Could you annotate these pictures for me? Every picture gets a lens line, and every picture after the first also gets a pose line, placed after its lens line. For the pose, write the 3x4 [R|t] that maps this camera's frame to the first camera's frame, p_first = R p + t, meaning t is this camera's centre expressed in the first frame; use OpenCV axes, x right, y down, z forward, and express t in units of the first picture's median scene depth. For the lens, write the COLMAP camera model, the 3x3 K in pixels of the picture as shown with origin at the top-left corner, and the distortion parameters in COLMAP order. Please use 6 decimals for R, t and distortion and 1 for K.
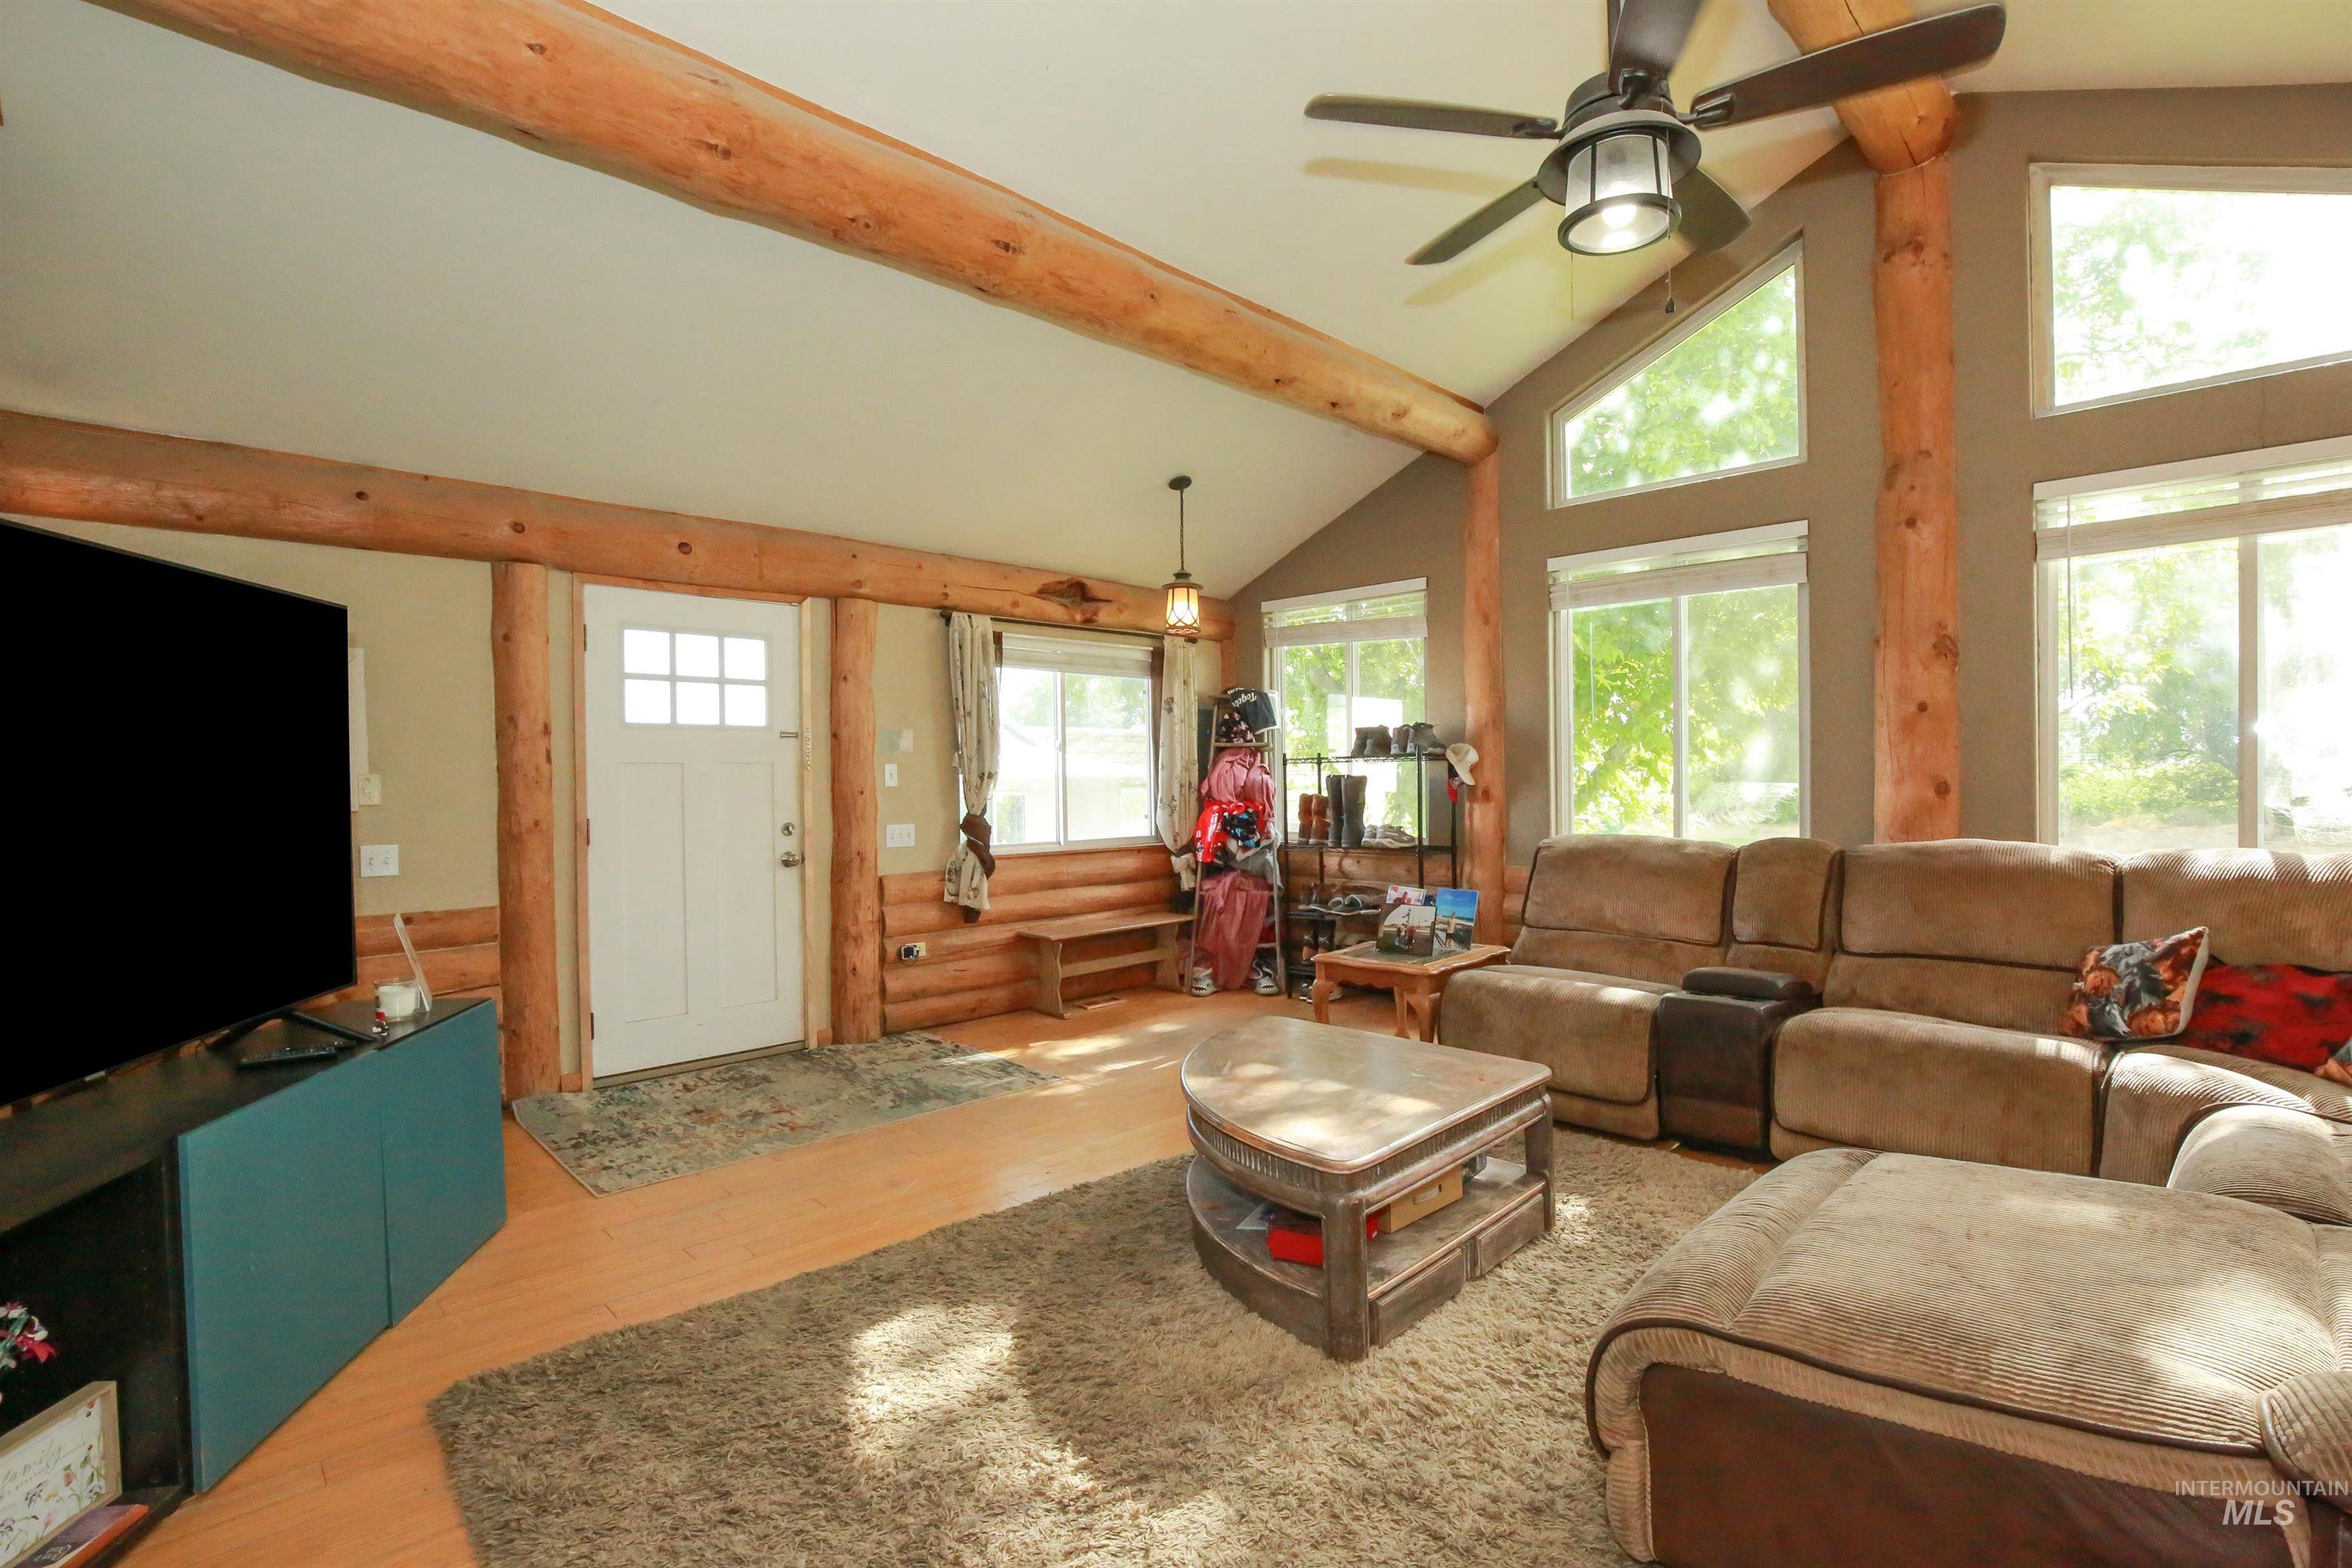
lens RADIAL K [[1094.6, 0, 1200.4], [0, 1094.6, 791.2], [0, 0, 1]] dist [-0.032167, 0.007604]
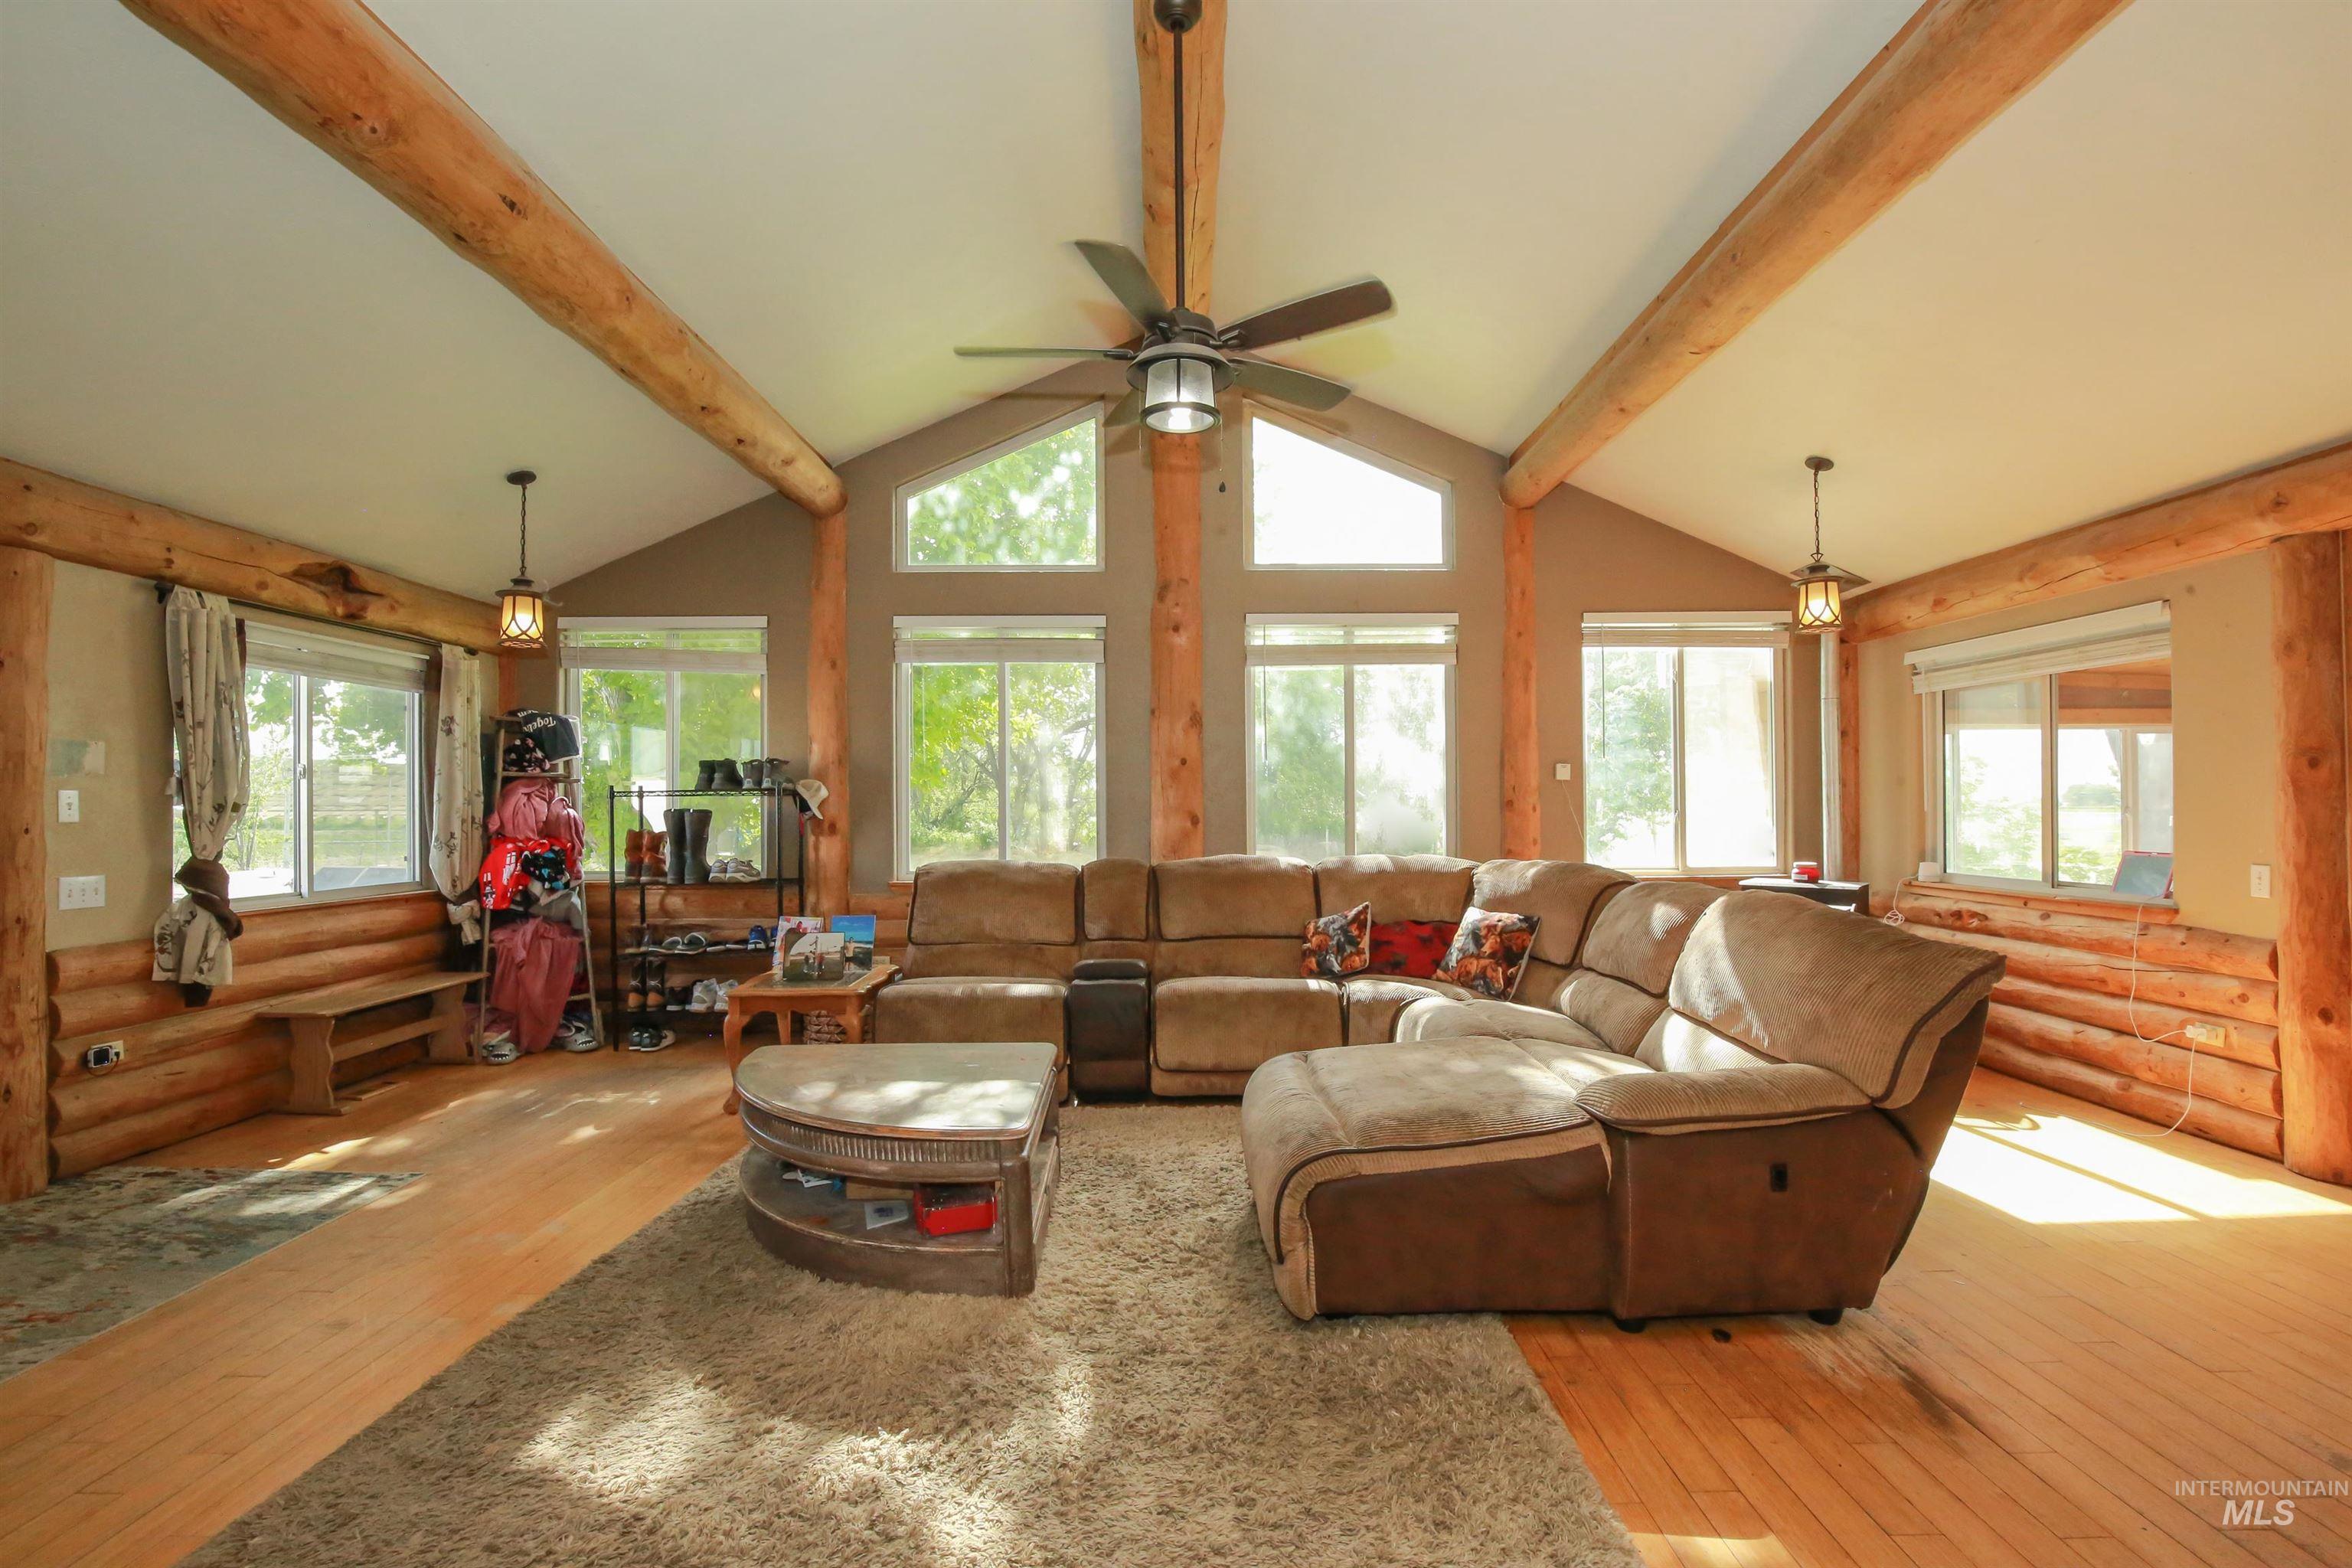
lens RADIAL K [[1094.6, 0, 1200.4], [0, 1094.6, 791.2], [0, 0, 1]] dist [-0.032167, 0.007604]
pose [[0.694974, 0.016091, 0.718855, -0.262224], [0.008604, 0.999492, -0.030691, 0.002983], [-0.718983, 0.027515, 0.694482, 0.003960]]
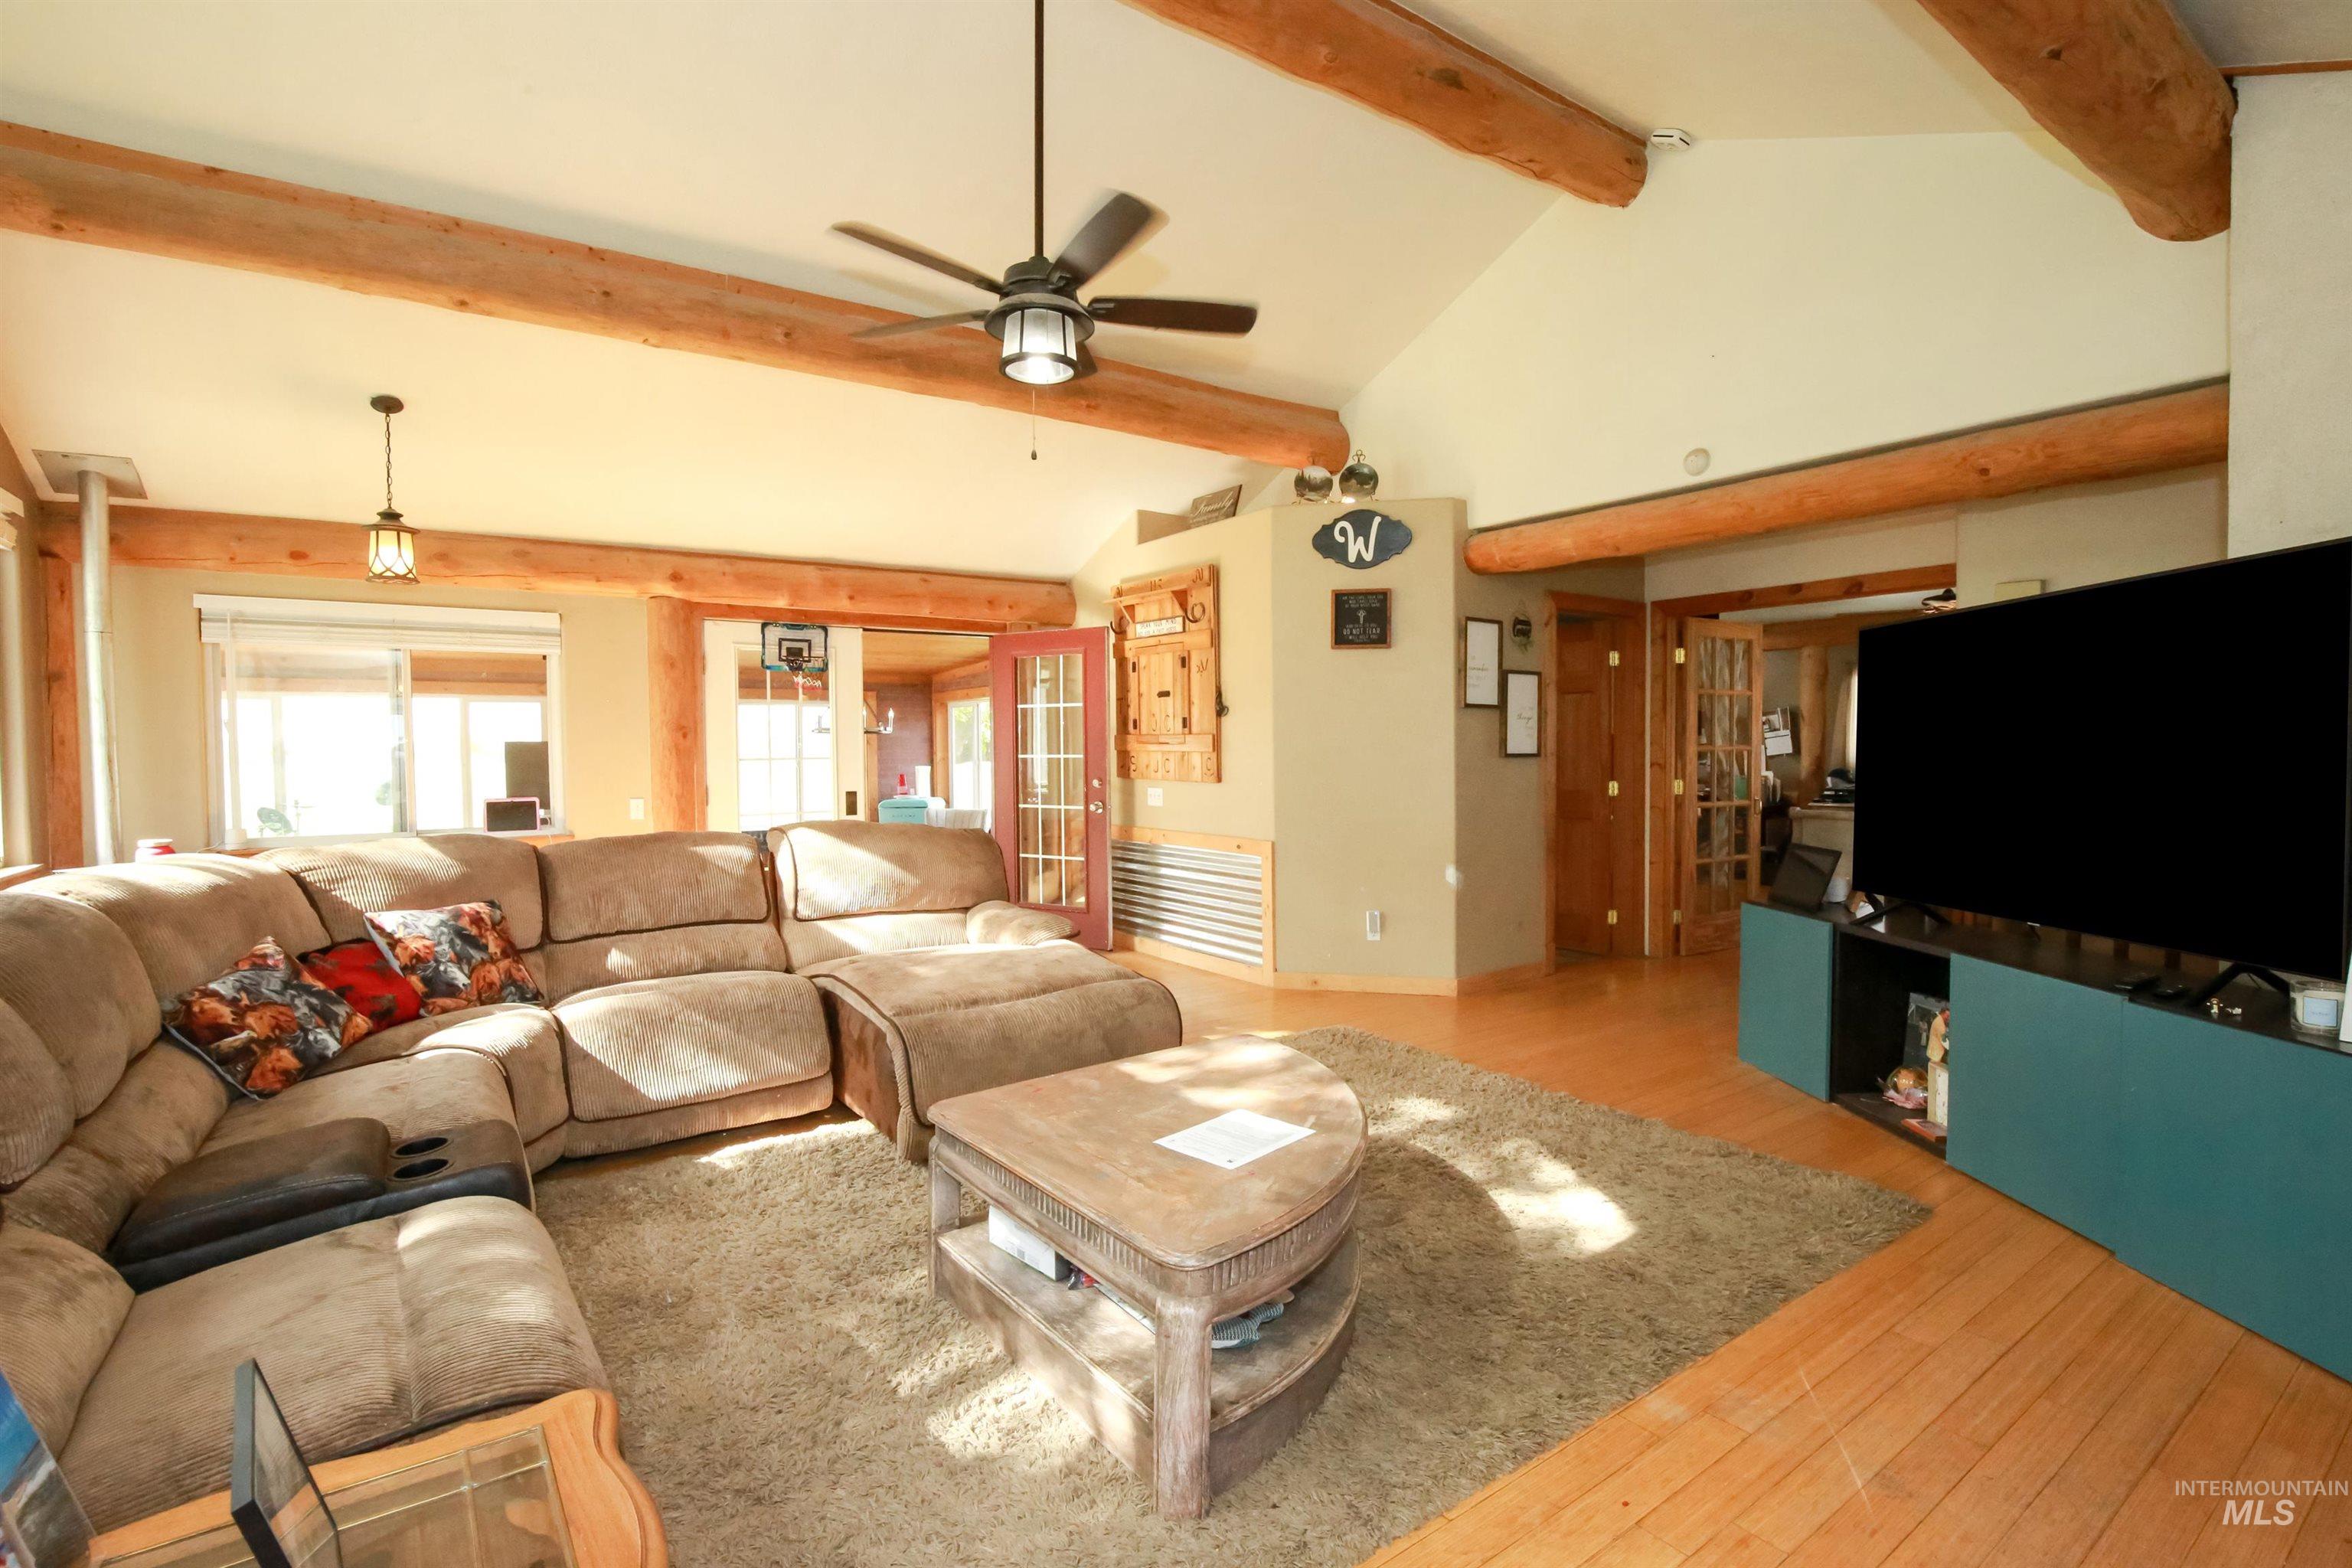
lens RADIAL K [[1094.6, 0, 1200.4], [0, 1094.6, 791.2], [0, 0, 1]] dist [-0.032167, 0.007604]
pose [[-0.988816, 0.017016, 0.148168, -0.011763], [0.024523, 0.998498, 0.048991, -0.013782], [-0.147111, 0.052077, -0.987748, 1.004356]]
